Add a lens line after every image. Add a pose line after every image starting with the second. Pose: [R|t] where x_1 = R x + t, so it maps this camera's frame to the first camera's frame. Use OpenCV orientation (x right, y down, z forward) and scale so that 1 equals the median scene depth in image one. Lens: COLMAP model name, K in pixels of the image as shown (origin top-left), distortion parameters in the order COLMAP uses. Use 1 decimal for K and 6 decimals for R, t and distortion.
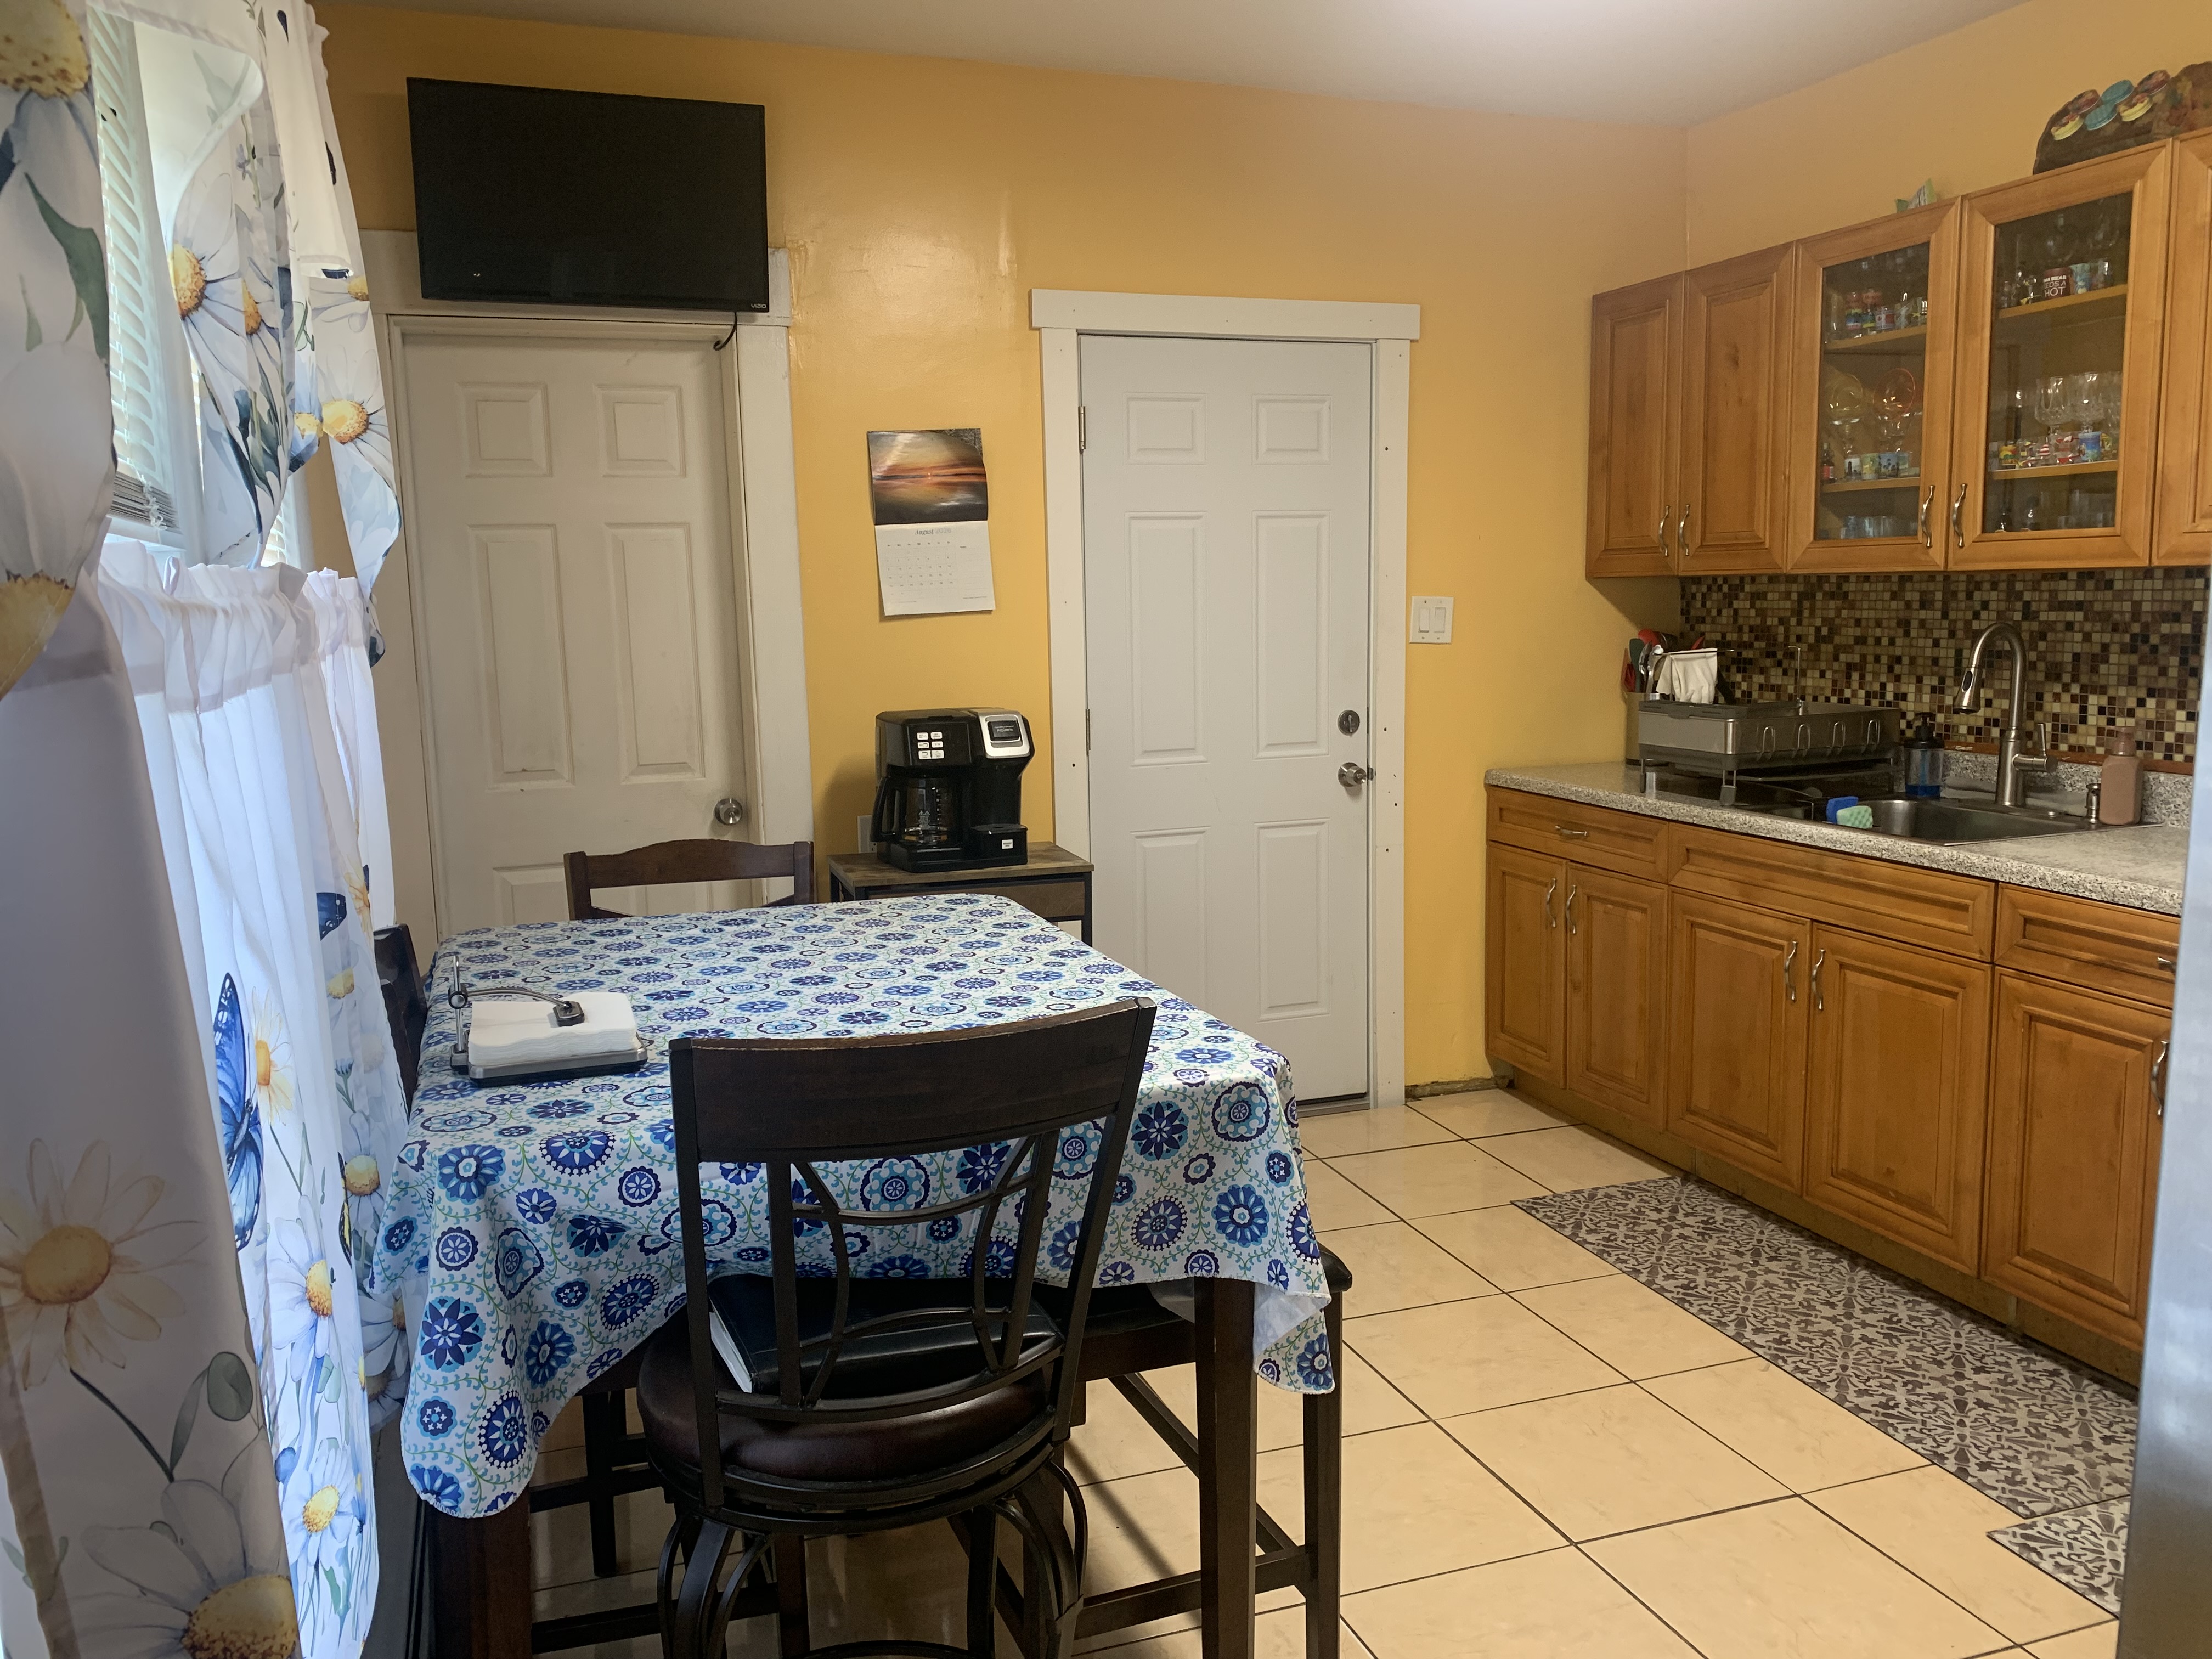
lens RADIAL K [[1682.7, 0, 1093.7], [0, 1682.7, 835.6], [0, 0, 1]] dist [0.022669, -0.018773]
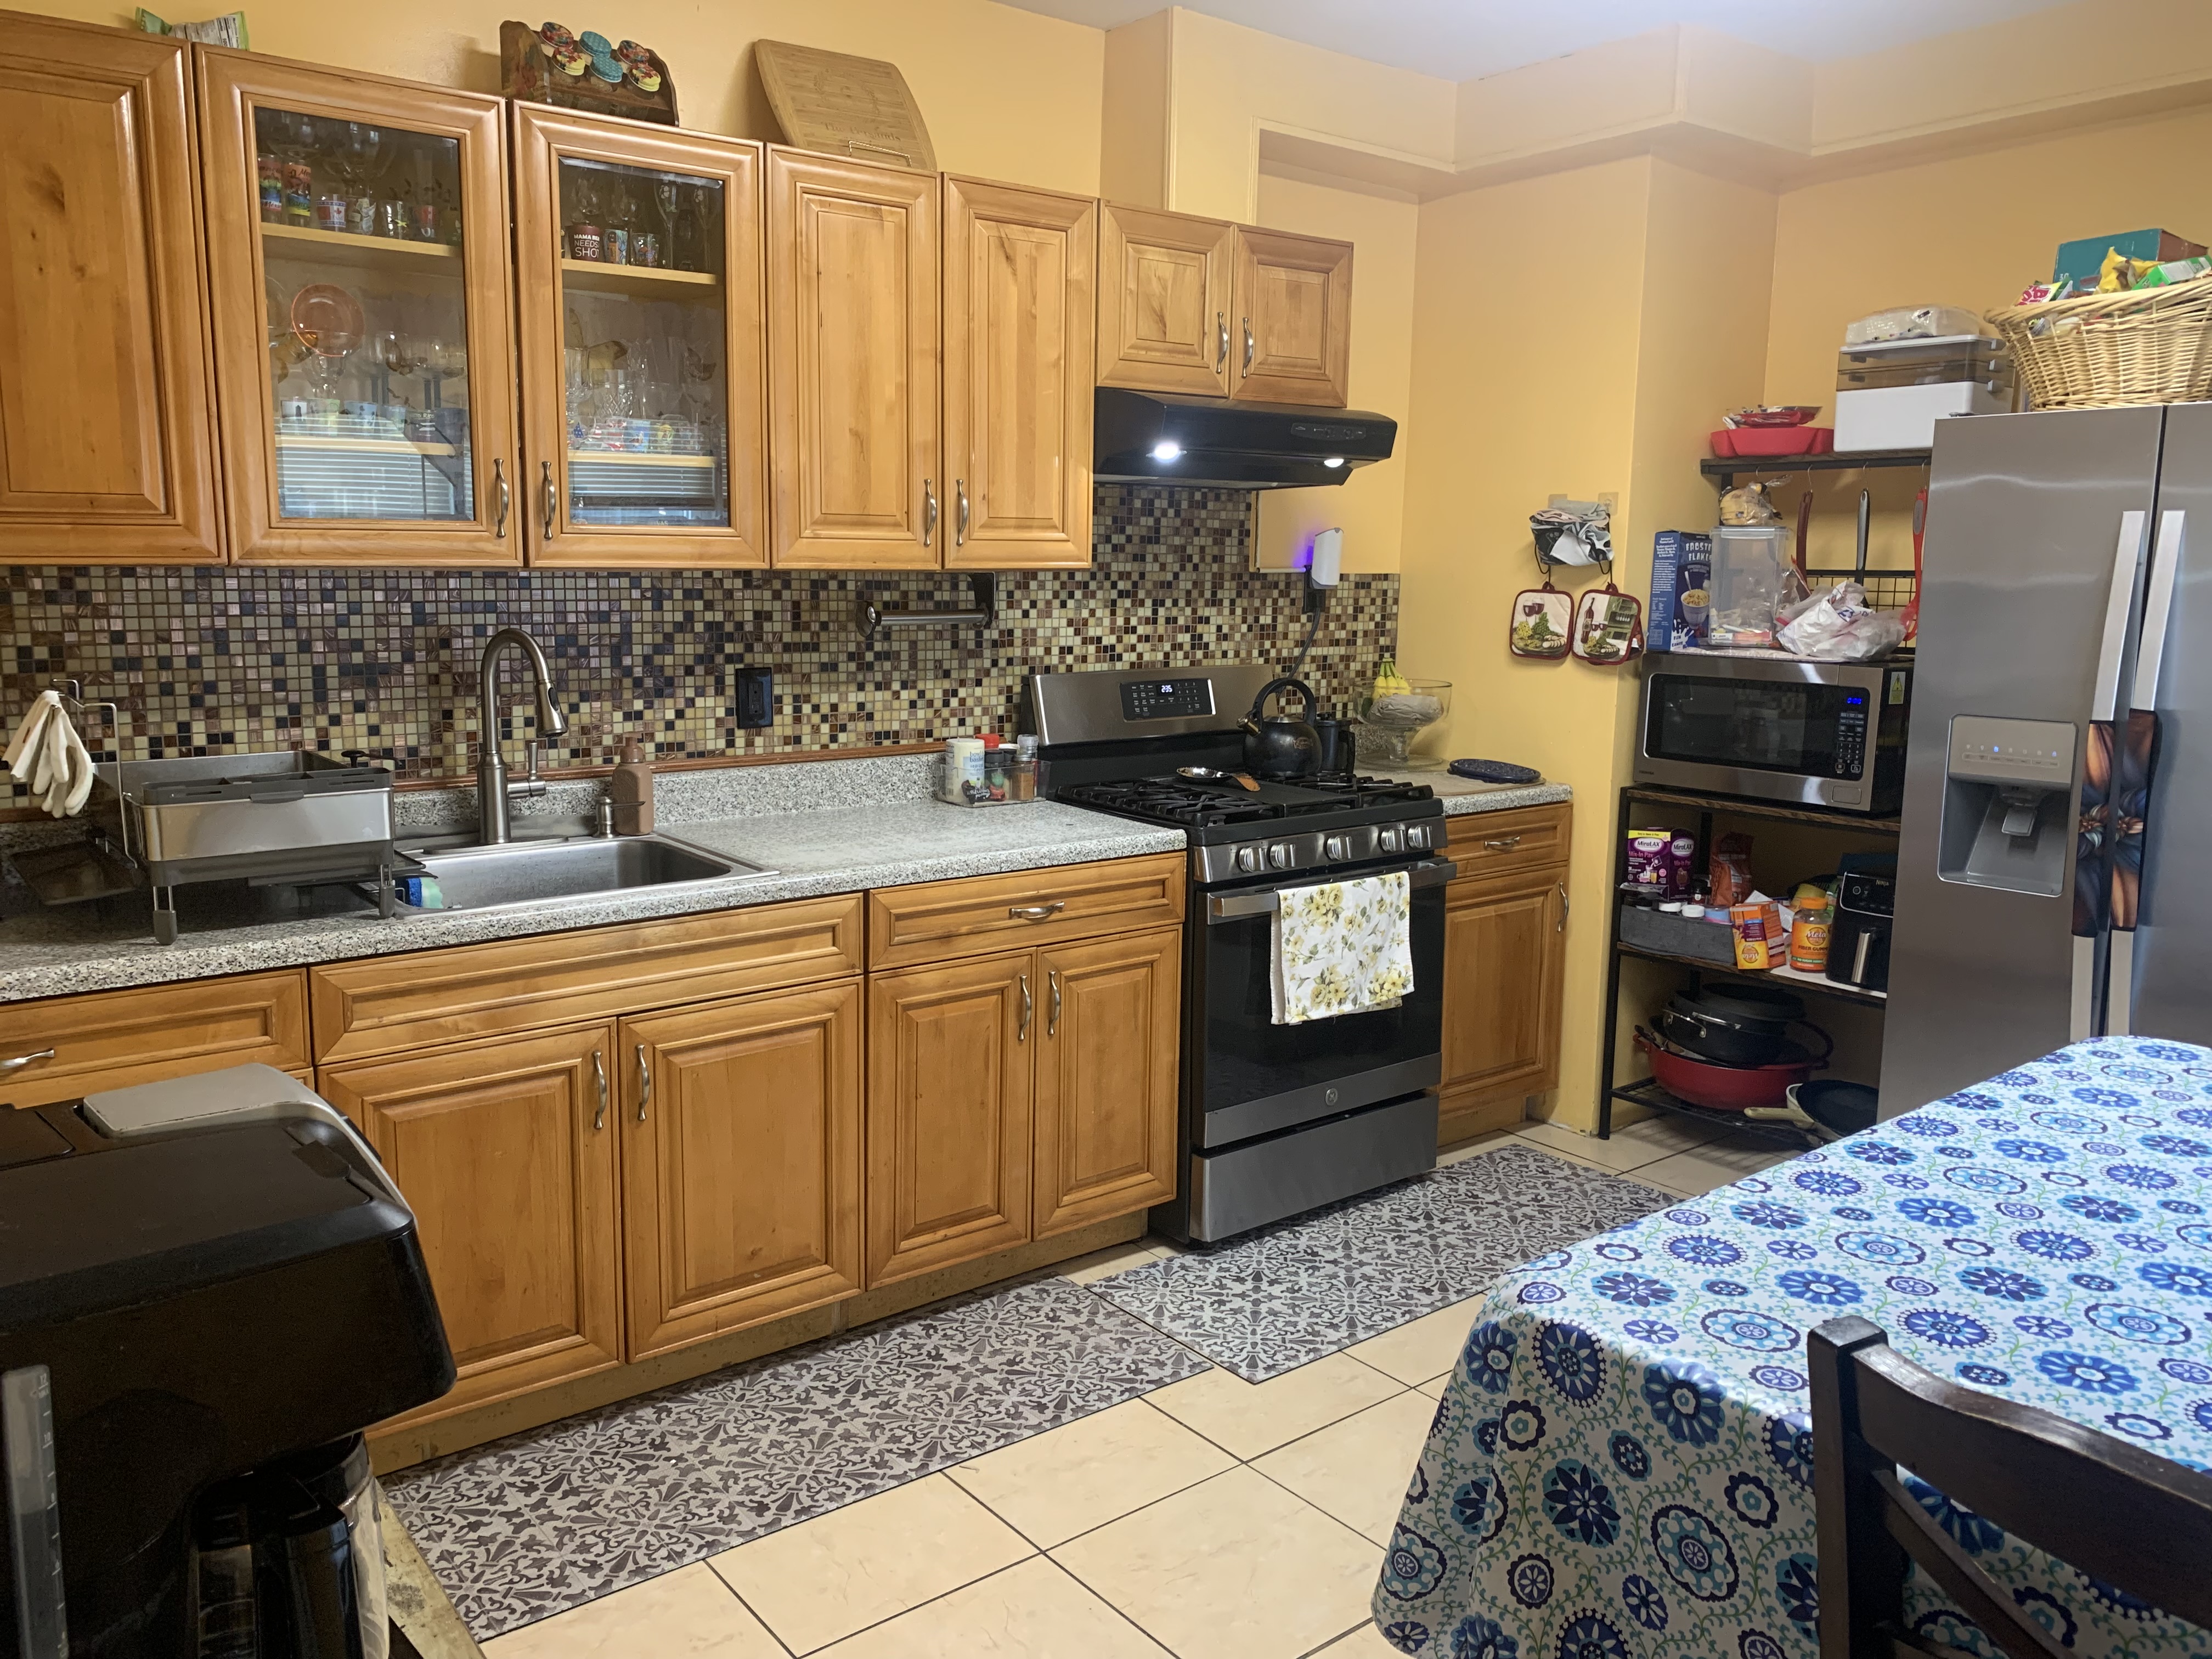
lens RADIAL K [[1682.7, 0, 1087.7], [0, 1682.7, 818.8], [0, 0, 1]] dist [0.022669, -0.018773]
pose [[-0.317231, -0.127715, 0.939709, -0.340912], [0.138807, 0.973966, 0.179230, -0.137800], [-0.938135, 0.187296, -0.291245, 0.951667]]
